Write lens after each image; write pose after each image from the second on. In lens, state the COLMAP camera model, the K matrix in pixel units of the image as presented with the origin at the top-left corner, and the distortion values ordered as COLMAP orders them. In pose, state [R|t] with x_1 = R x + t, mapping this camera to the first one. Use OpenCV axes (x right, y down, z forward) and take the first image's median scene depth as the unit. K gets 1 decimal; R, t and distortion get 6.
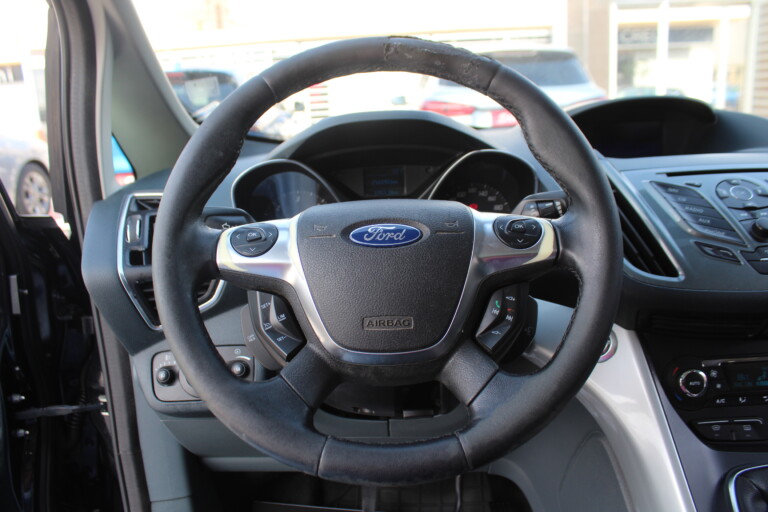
lens RADIAL K [[646.4, 0, 384.0], [0, 646.4, 256.0], [0, 0, 1]] dist [-0.178237, 0.163905]
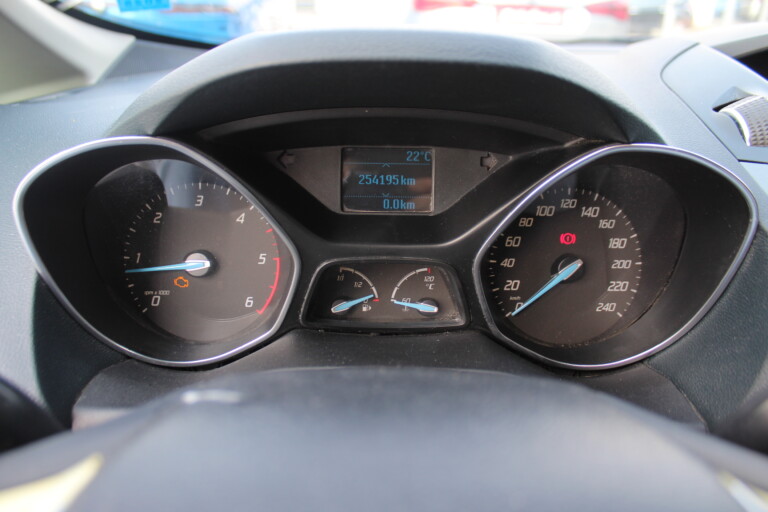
lens RADIAL K [[646.4, 0, 384.0], [0, 646.4, 256.0], [0, 0, 1]] dist [-0.178237, 0.163905]
pose [[0.997658, 0.059997, 0.032833, -0.013141], [-0.064889, 0.982035, 0.177194, -0.143034], [-0.021612, -0.178909, 0.983628, 0.547946]]
